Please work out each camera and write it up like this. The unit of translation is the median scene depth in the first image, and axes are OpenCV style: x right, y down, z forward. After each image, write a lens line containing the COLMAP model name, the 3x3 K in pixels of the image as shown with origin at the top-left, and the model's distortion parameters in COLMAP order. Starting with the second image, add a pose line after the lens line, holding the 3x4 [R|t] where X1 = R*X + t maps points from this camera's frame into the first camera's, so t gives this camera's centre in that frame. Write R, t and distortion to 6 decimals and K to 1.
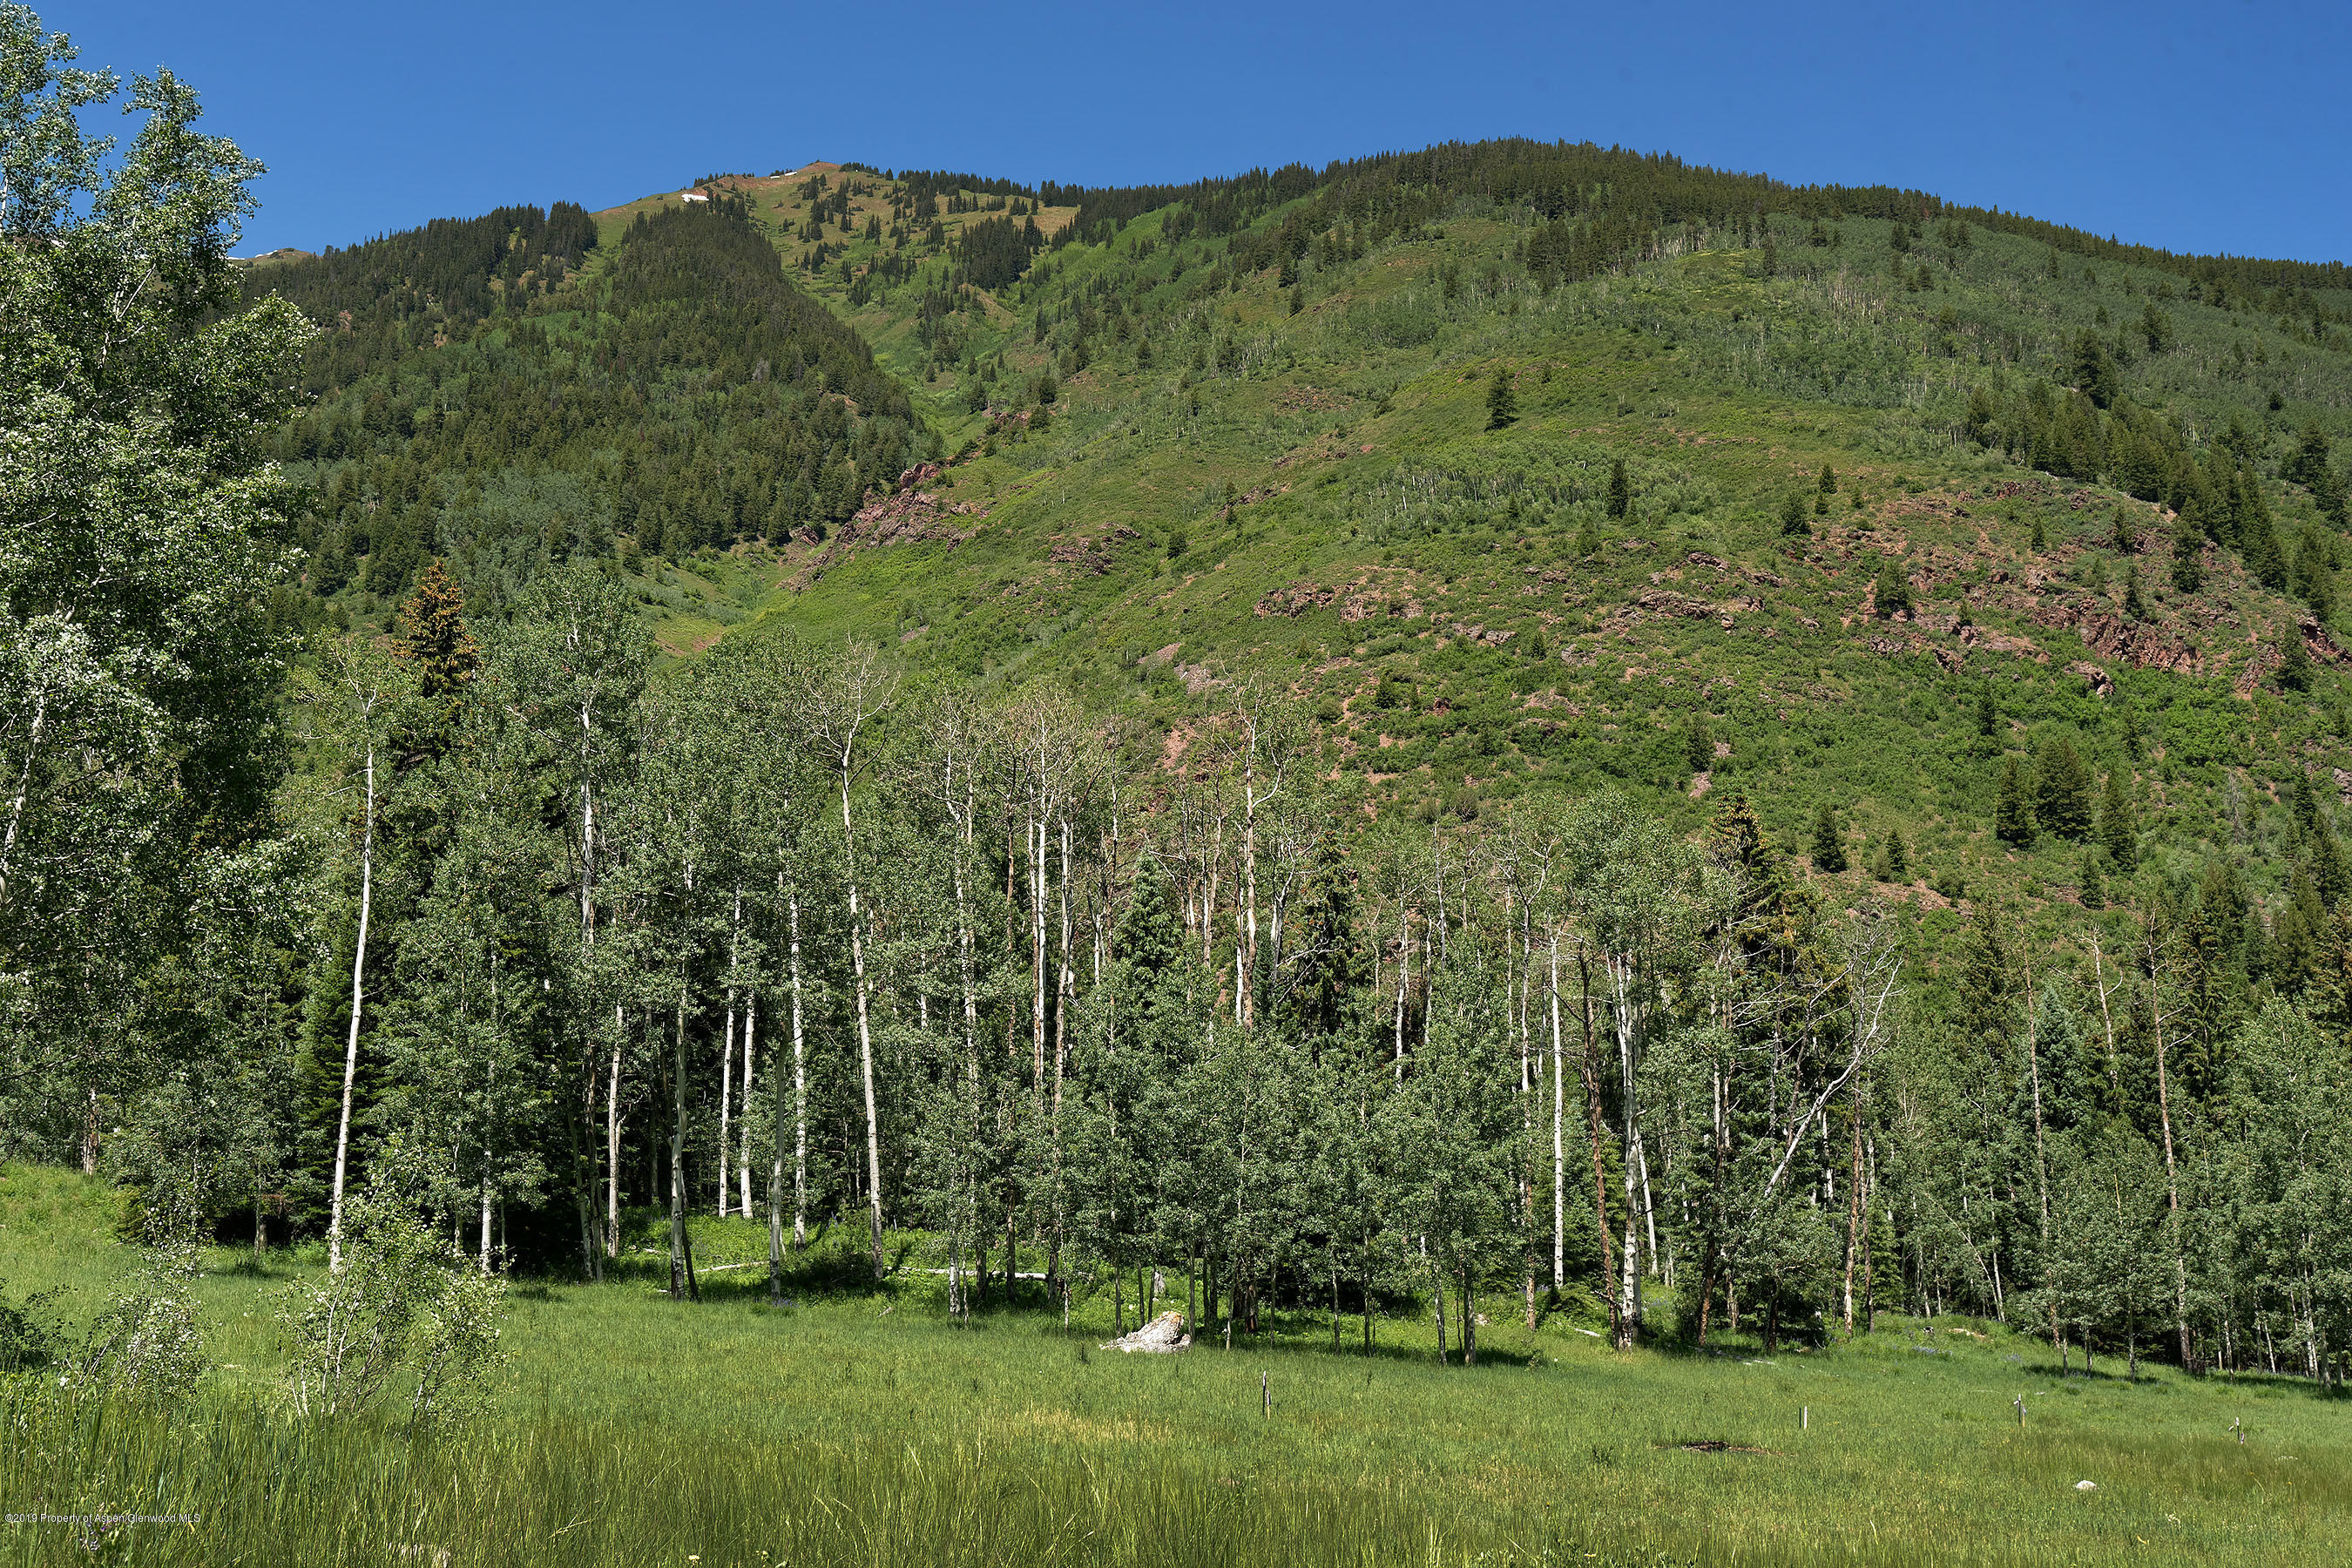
lens RADIAL K [[2523.3, 0, 1187.9], [0, 2523.3, 788.1], [0, 0, 1]] dist [-0.000170, 0.000000]
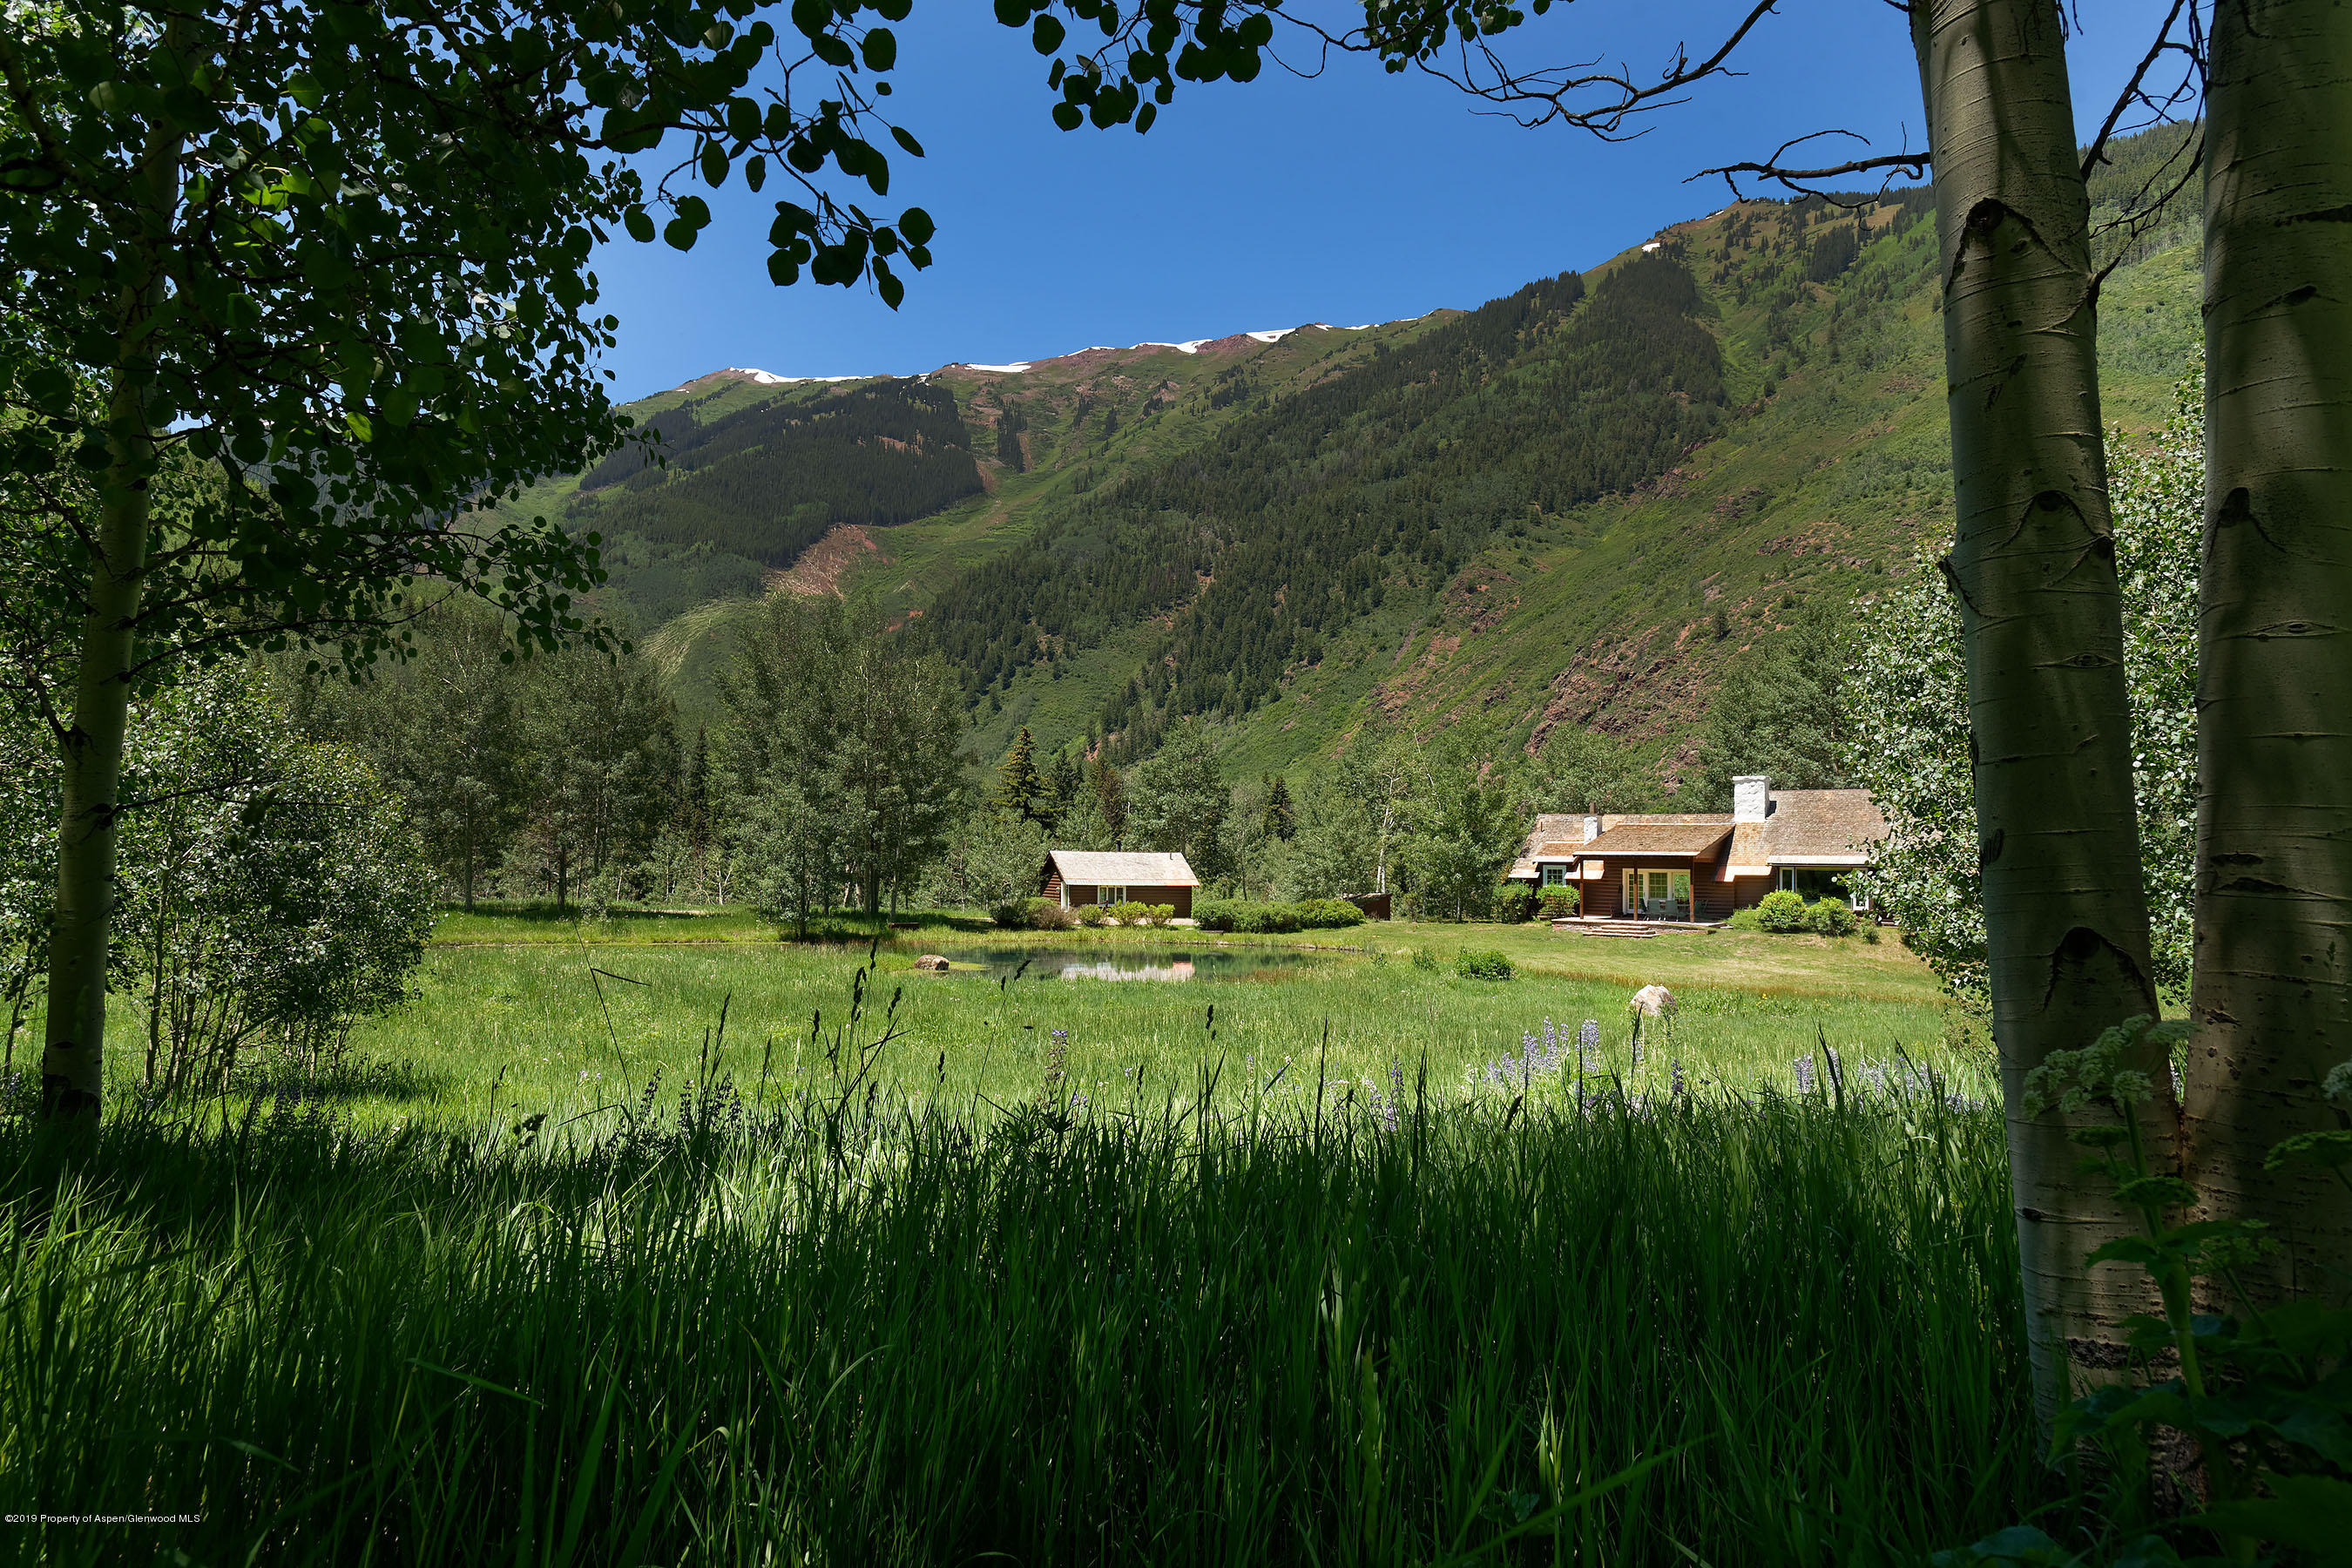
lens RADIAL K [[1571.0, 0, 1177.0], [0, 1571.0, 789.8], [0, 0, 1]] dist [0.000486, 0.004616]
pose [[0.848903, -0.020785, -0.528139, 0.221326], [0.087589, 0.990943, 0.101787, -0.040377], [0.521240, -0.132666, 0.843035, -0.215547]]
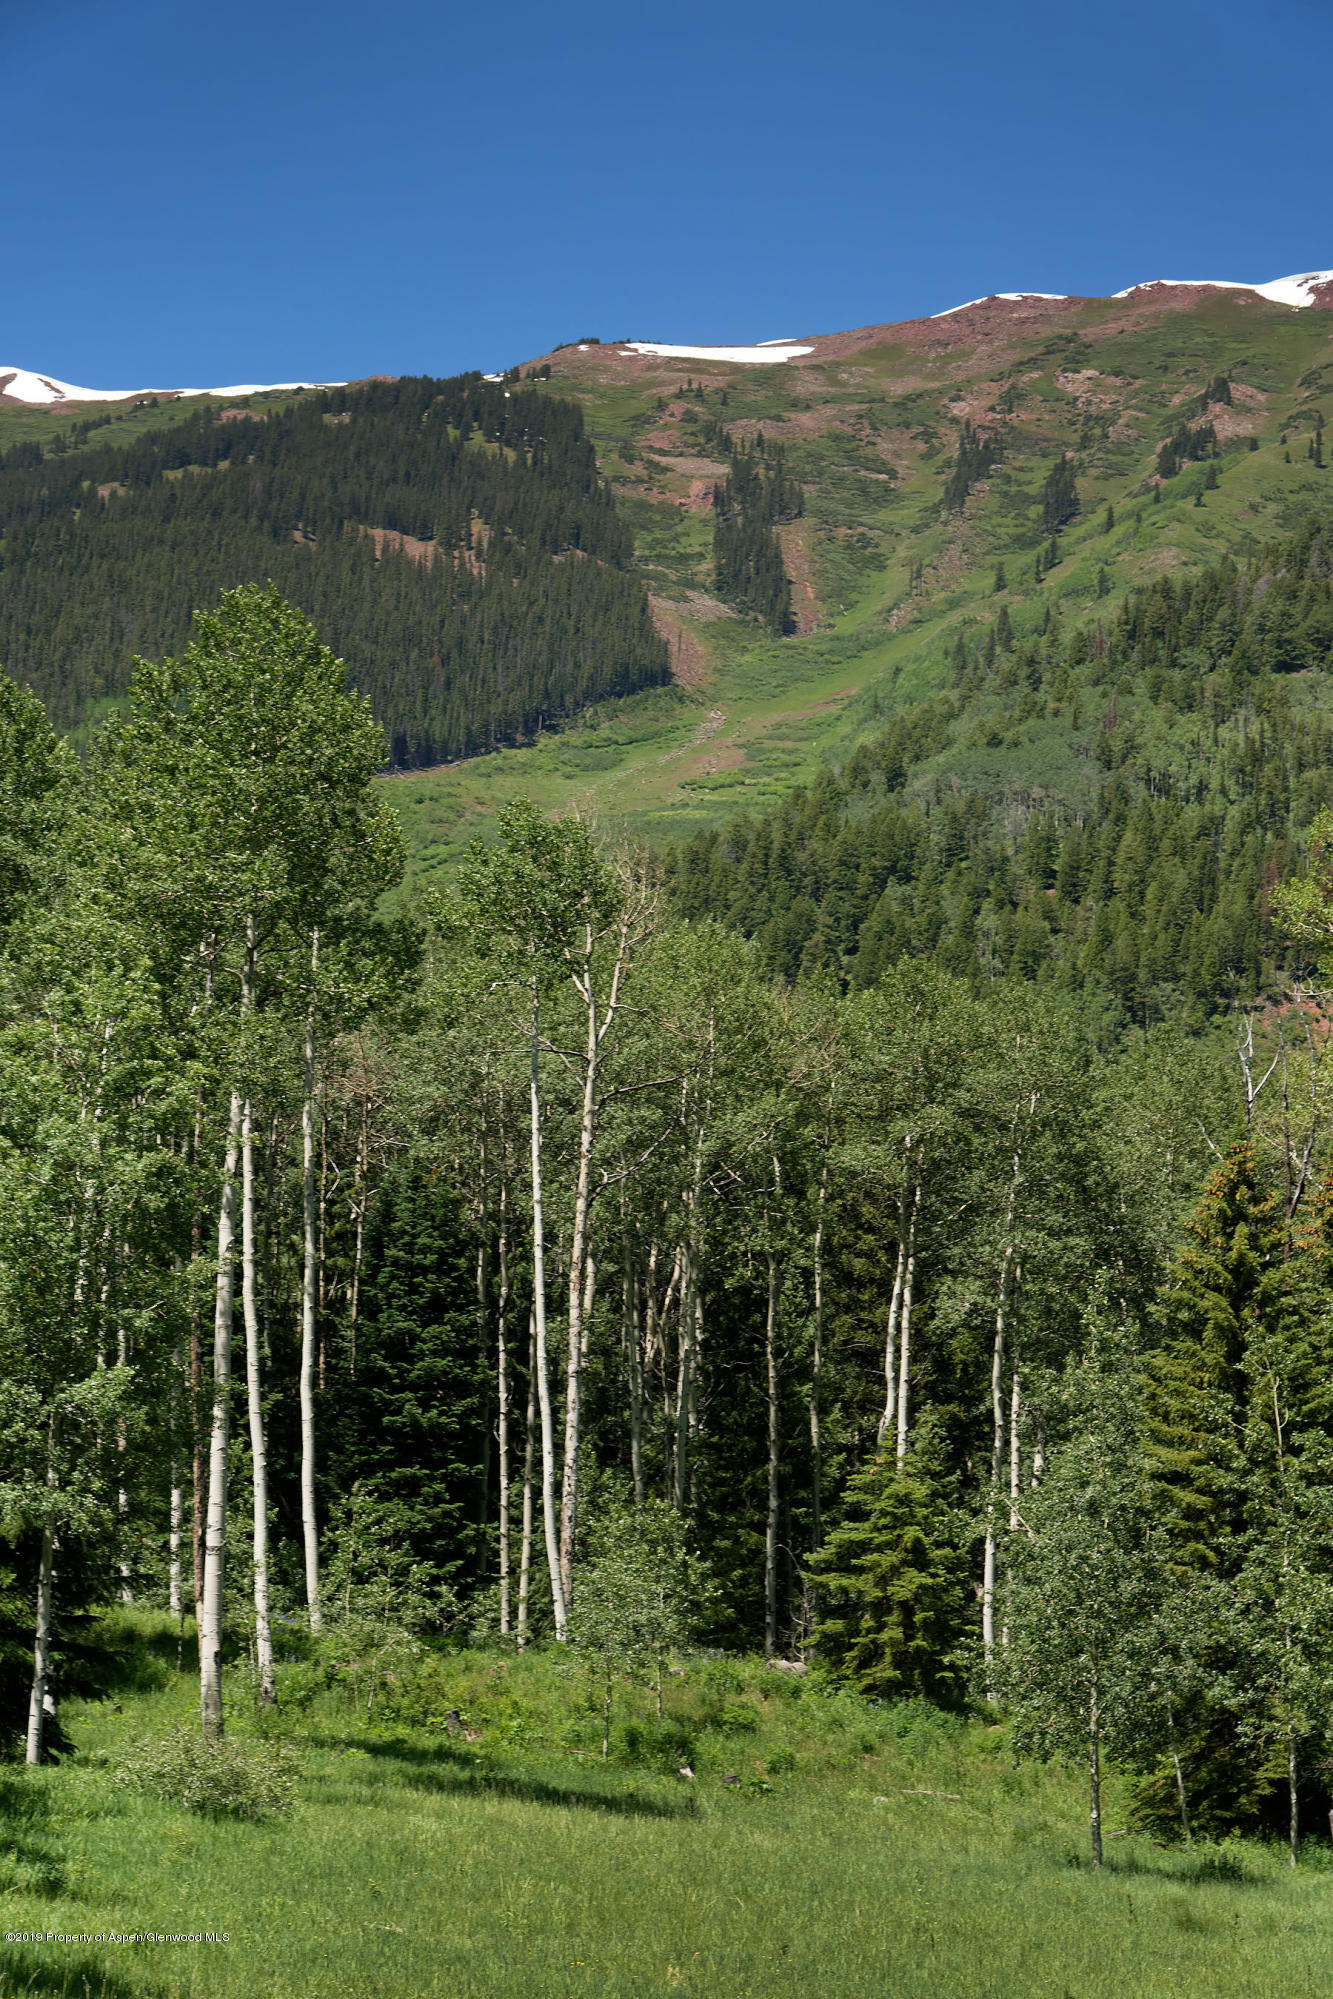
lens RADIAL K [[4553.1, 0, 736.8], [0, 4553.1, 1018.8], [0, 0, 1]] dist [0.064566, 0.000000]
pose [[0.794231, -0.081584, -0.602114, 0.018616], [0.070046, 0.996632, -0.042644, 0.002189], [0.603565, -0.008307, 0.797271, 0.004807]]
